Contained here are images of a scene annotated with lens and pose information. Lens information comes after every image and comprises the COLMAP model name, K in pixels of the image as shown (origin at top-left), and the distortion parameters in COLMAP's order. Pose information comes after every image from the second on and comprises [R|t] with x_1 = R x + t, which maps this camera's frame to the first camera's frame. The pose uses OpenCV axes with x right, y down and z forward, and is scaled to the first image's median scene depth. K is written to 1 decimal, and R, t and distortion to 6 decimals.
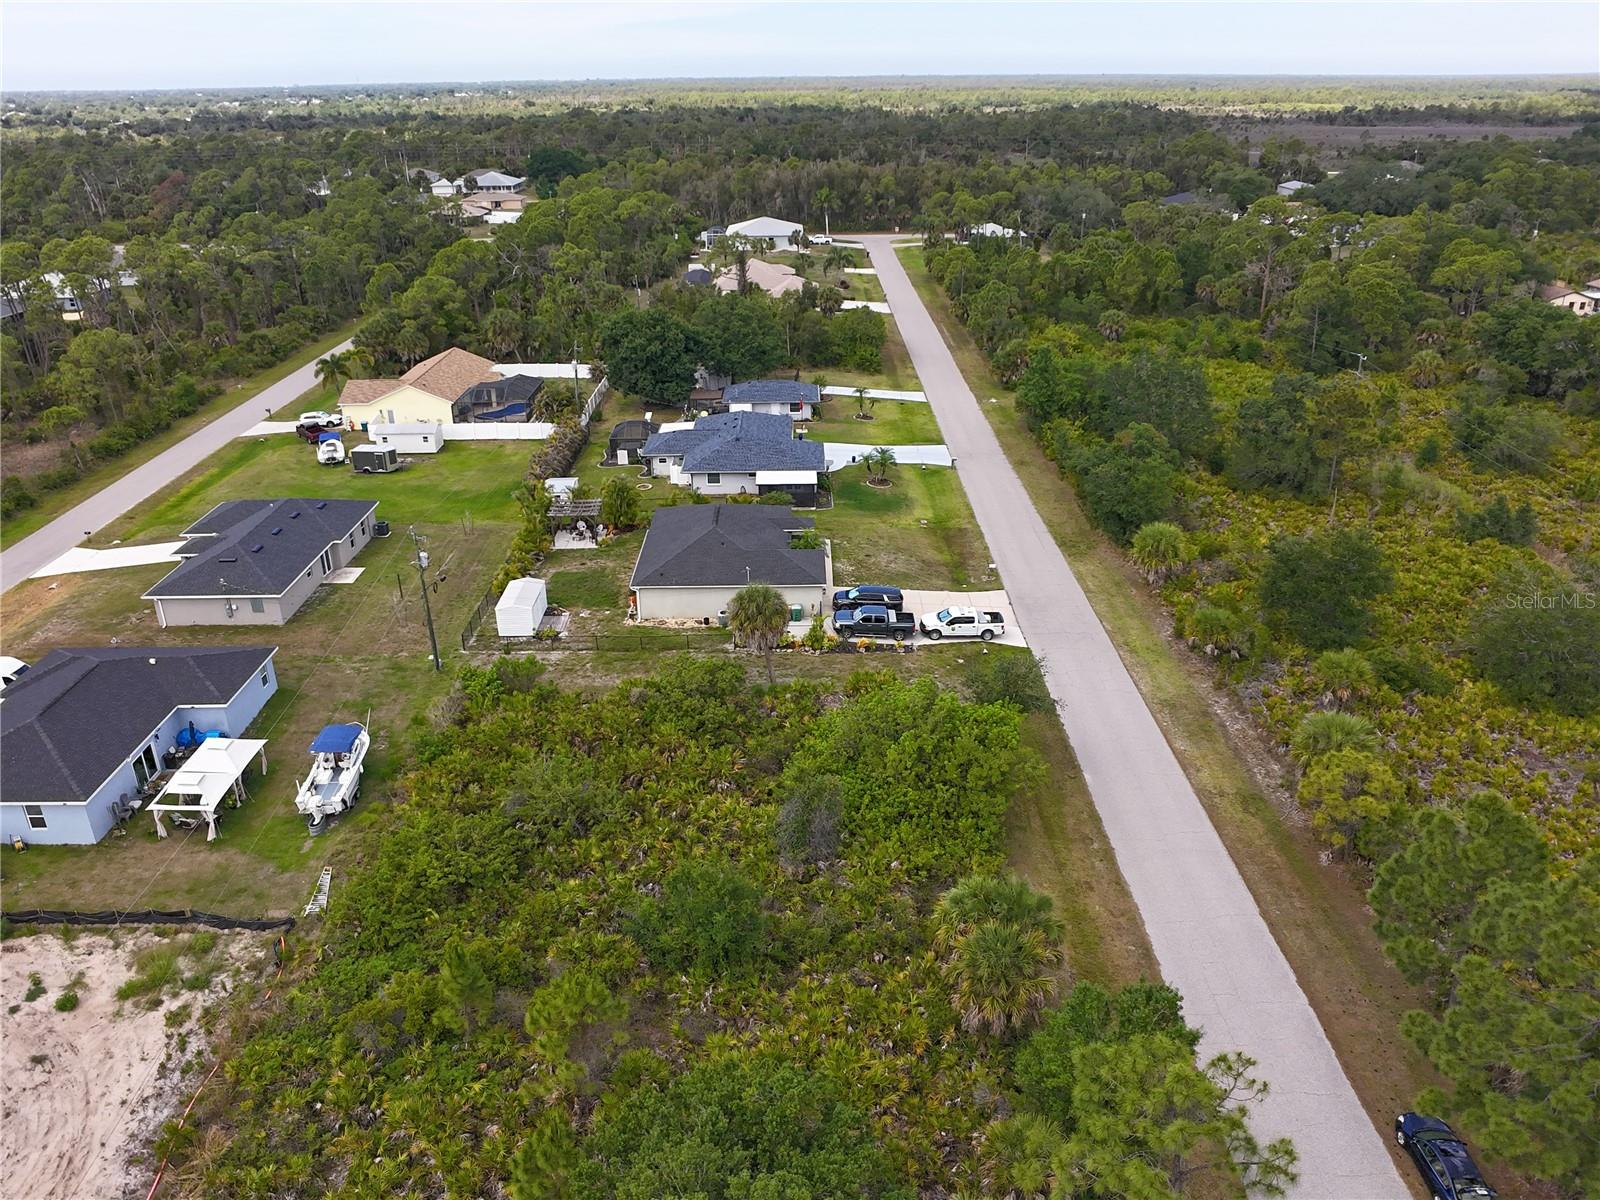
lens RADIAL K [[1190.3, 0, 802.6], [0, 1190.3, 589.7], [0, 0, 1]] dist [-0.024231, -0.019791]
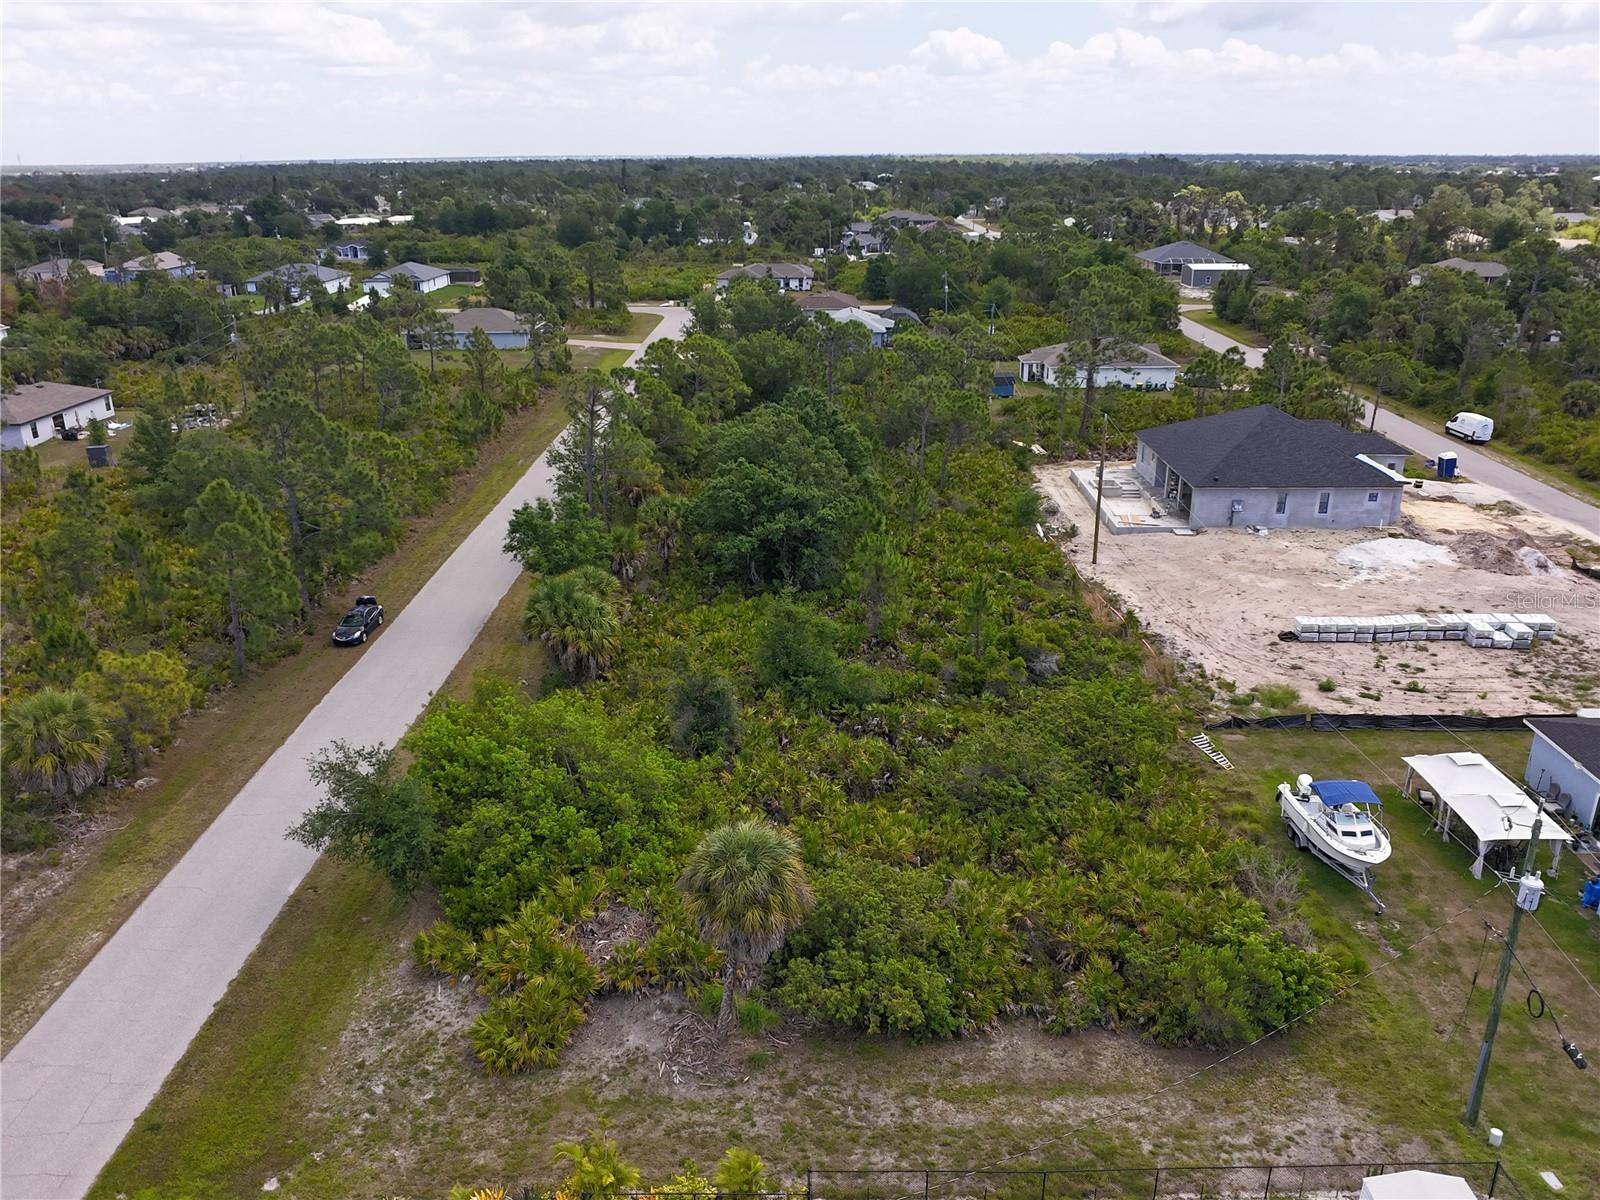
lens RADIAL K [[1190.3, 0, 802.6], [0, 1190.3, 589.7], [0, 0, 1]] dist [-0.024231, -0.019791]
pose [[-0.999734, 0.009300, 0.021092, -0.062503], [0.021338, 0.719540, 0.694123, -0.356131], [-0.008721, 0.694388, -0.719548, 1.092539]]
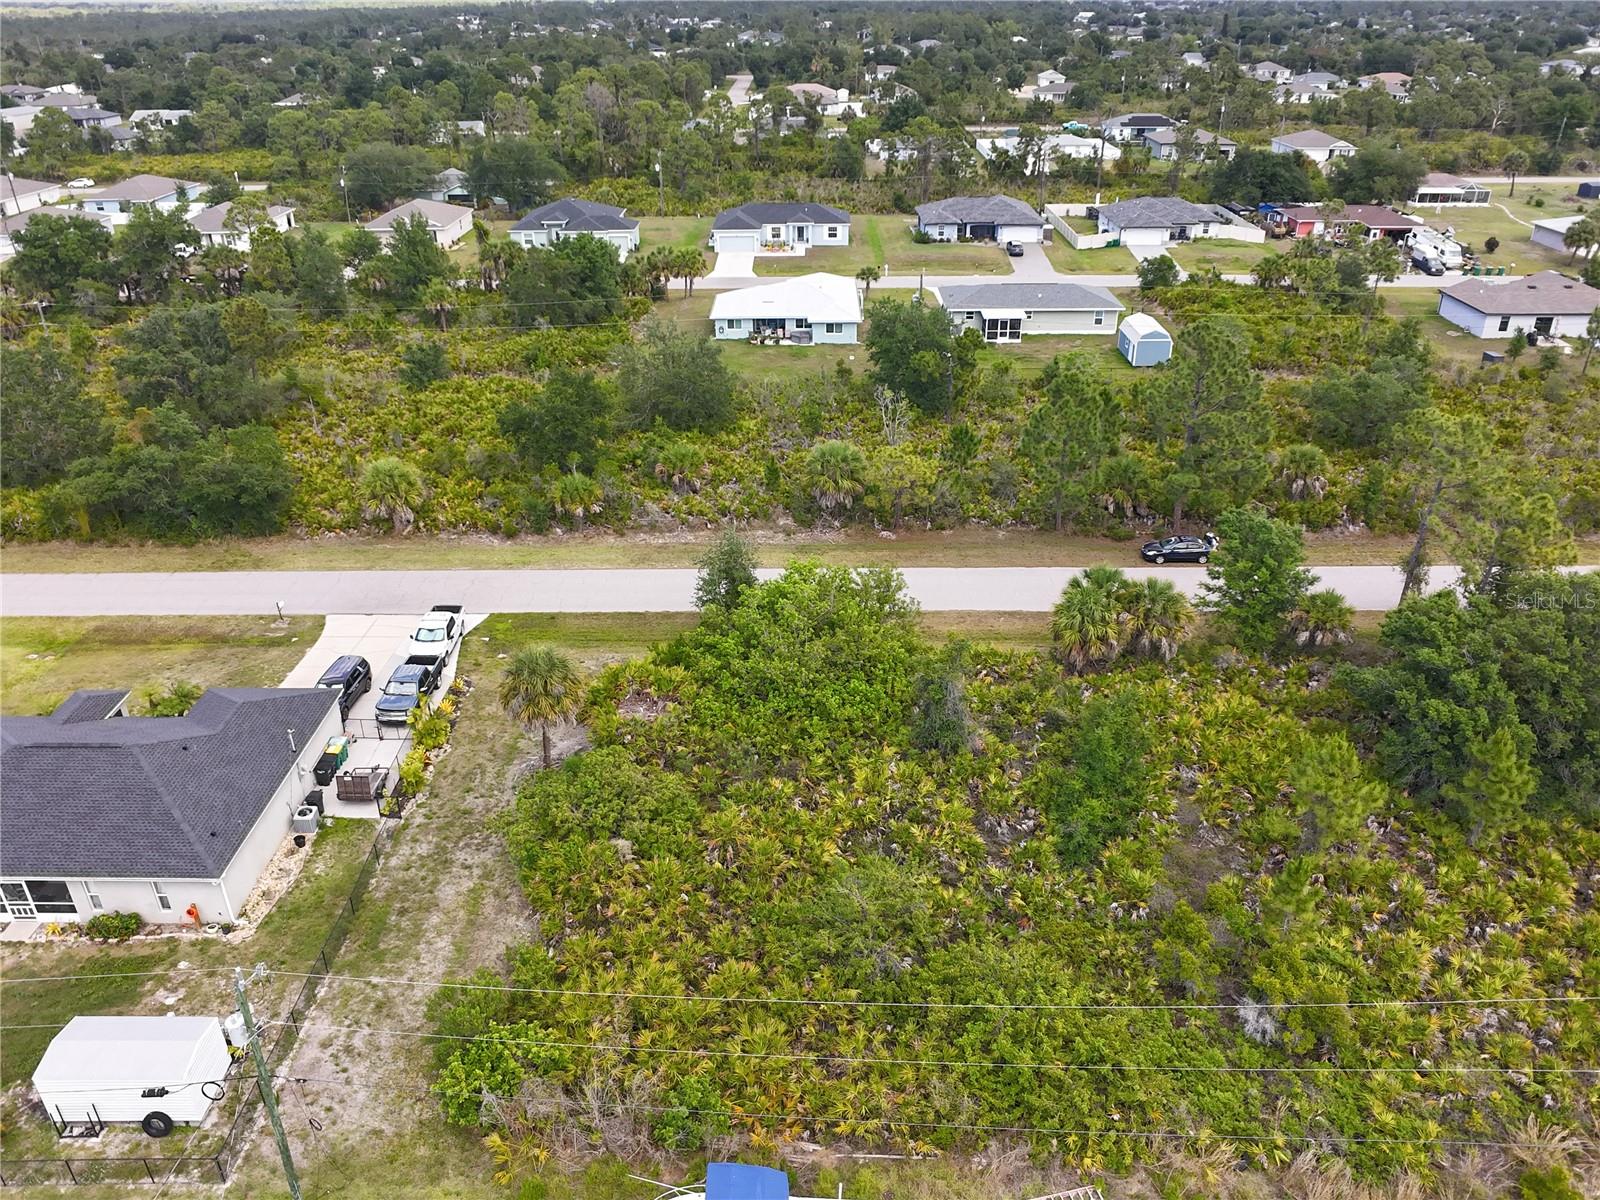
lens RADIAL K [[1190.3, 0, 802.6], [0, 1190.3, 589.7], [0, 0, 1]] dist [-0.024231, -0.019791]
pose [[0.013002, -0.450966, 0.892447, -0.556485], [0.409393, 0.816687, 0.406718, -0.218837], [-0.912265, 0.360073, 0.195241, 0.596975]]
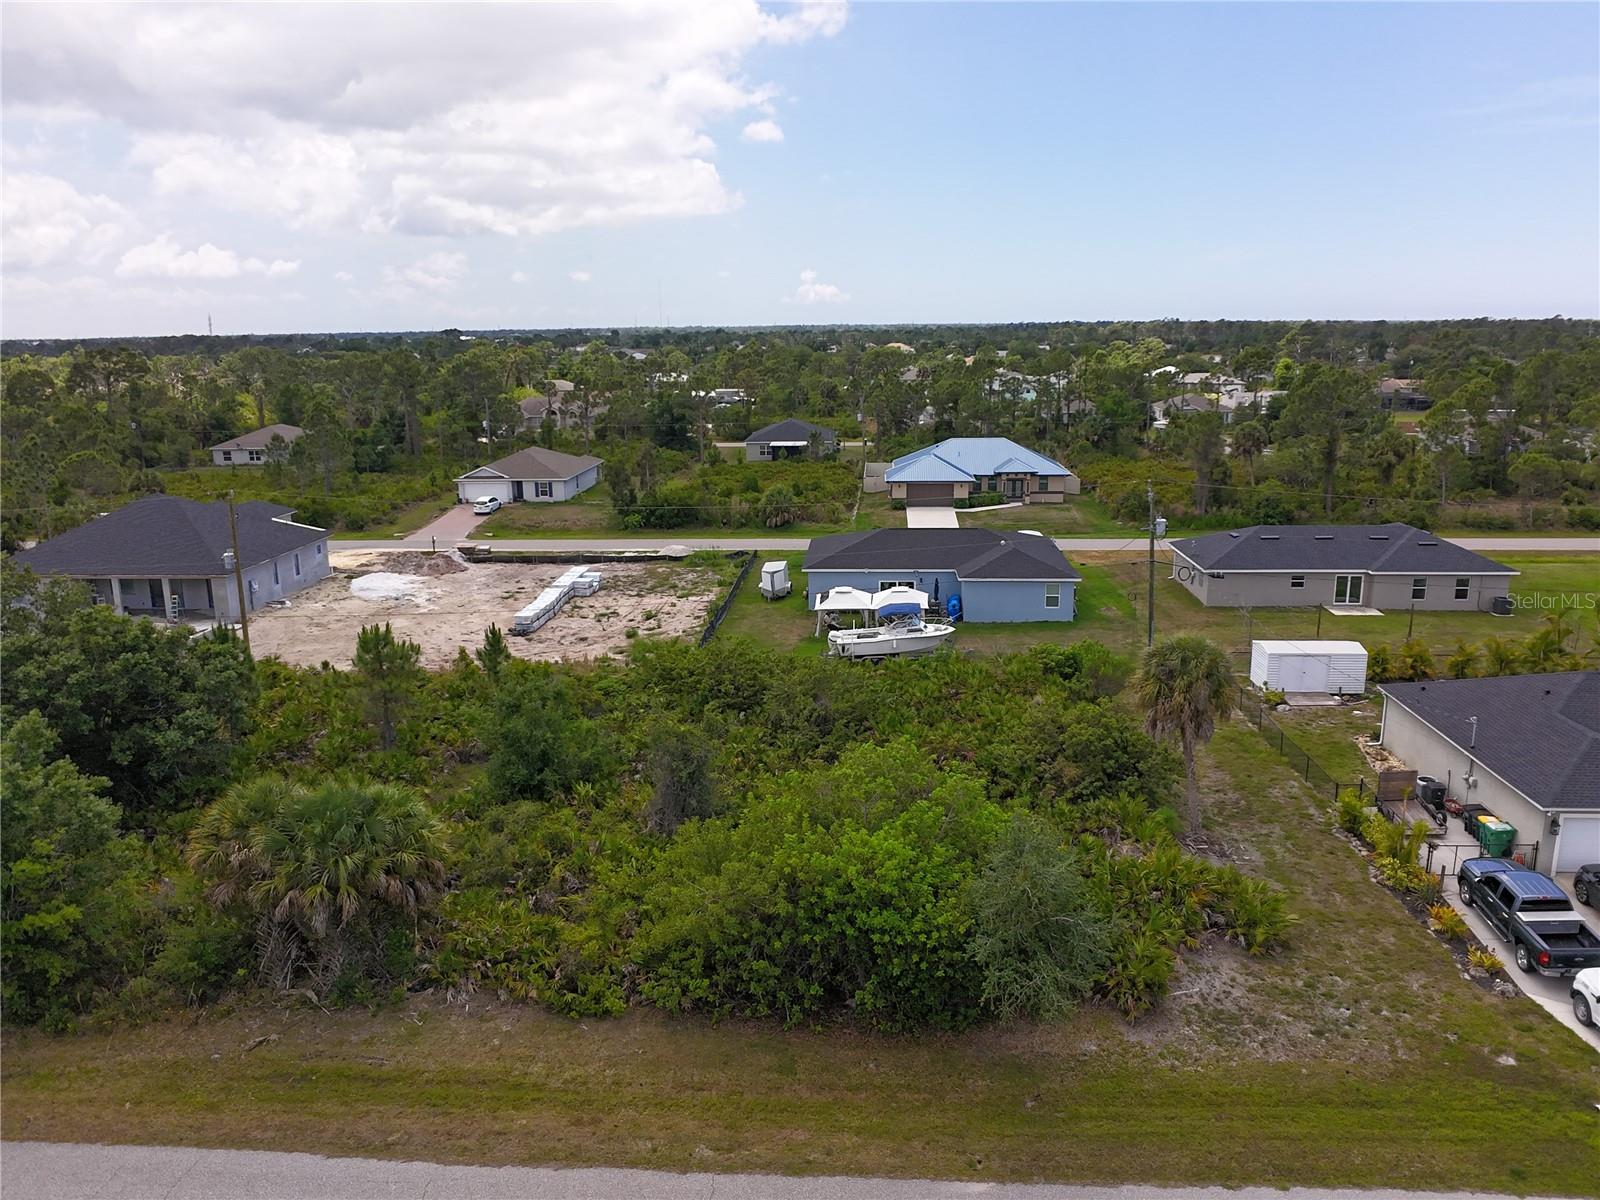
lens RADIAL K [[1190.3, 0, 802.6], [0, 1190.3, 589.7], [0, 0, 1]] dist [-0.024231, -0.019791]
pose [[-0.069382, 0.226994, -0.971422, 0.466472], [-0.388550, 0.890722, 0.235888, -0.076112], [0.918812, 0.393812, 0.026398, 0.677334]]
